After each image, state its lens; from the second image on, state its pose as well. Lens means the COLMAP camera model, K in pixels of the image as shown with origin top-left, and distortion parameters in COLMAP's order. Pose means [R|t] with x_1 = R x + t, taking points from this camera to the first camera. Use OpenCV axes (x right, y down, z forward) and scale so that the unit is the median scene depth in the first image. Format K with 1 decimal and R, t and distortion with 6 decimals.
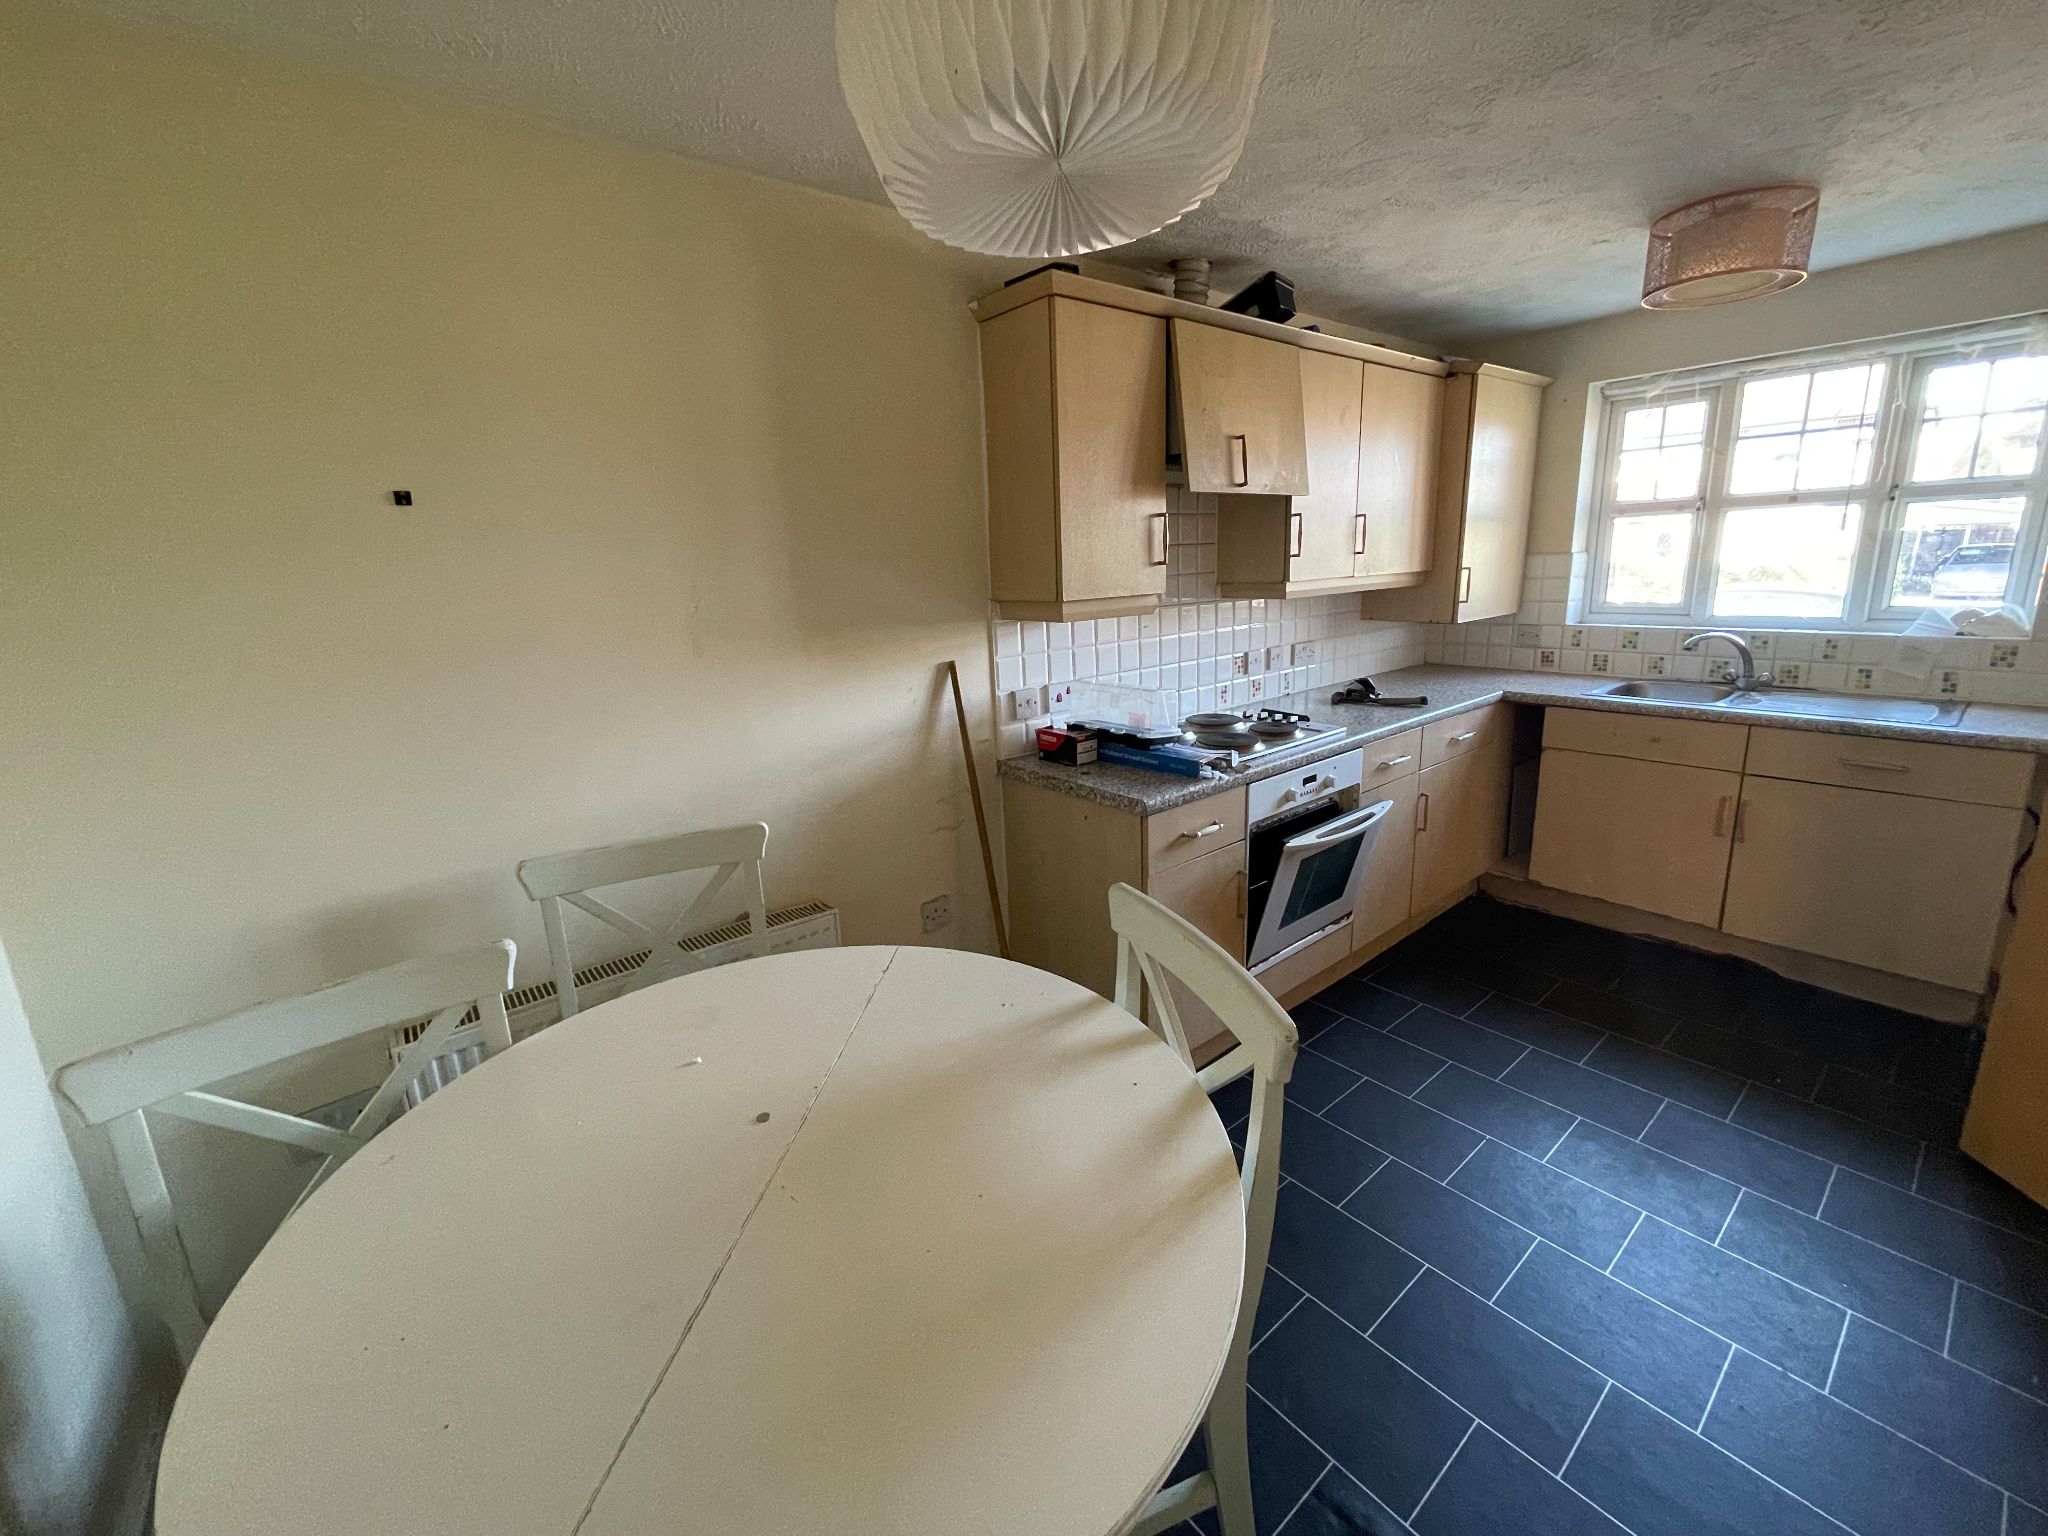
lens RADIAL K [[823.1, 0, 1024.3], [0, 823.1, 746.7], [0, 0, 1]] dist [-0.001642, -0.000267]
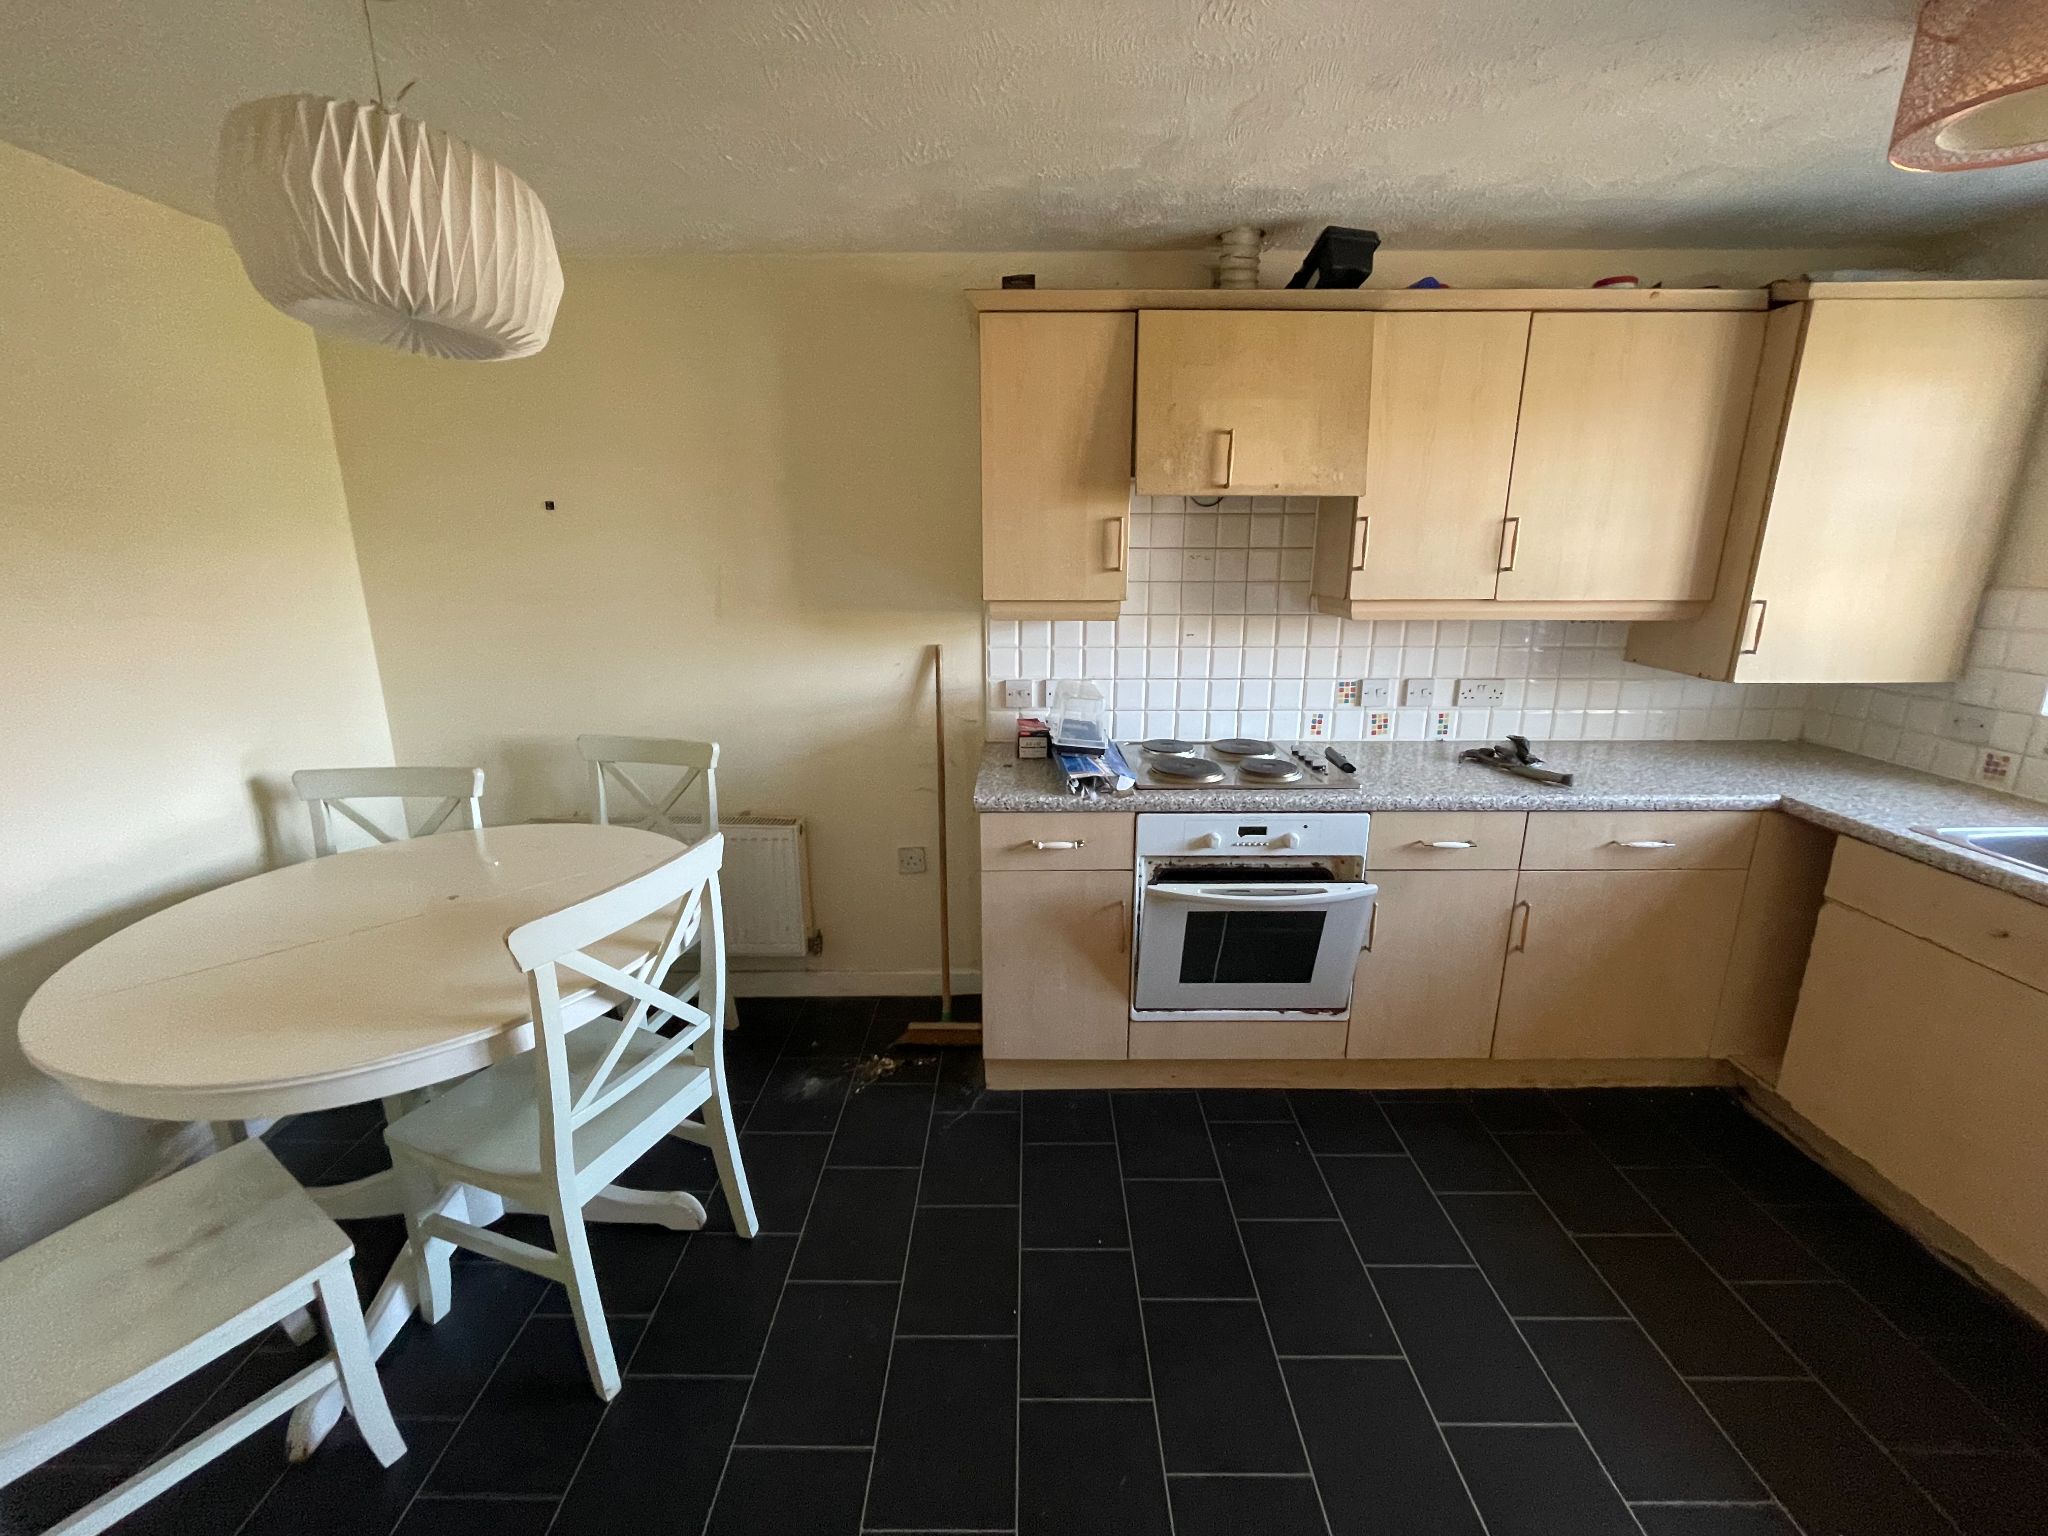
lens RADIAL K [[823.1, 0, 1024.3], [0, 823.1, 746.7], [0, 0, 1]] dist [-0.001642, -0.000267]
pose [[0.775037, 0.190592, -0.602489, 0.642252], [-0.170290, 0.981153, 0.091319, -0.081677], [0.608538, 0.031822, 0.792886, 0.163172]]
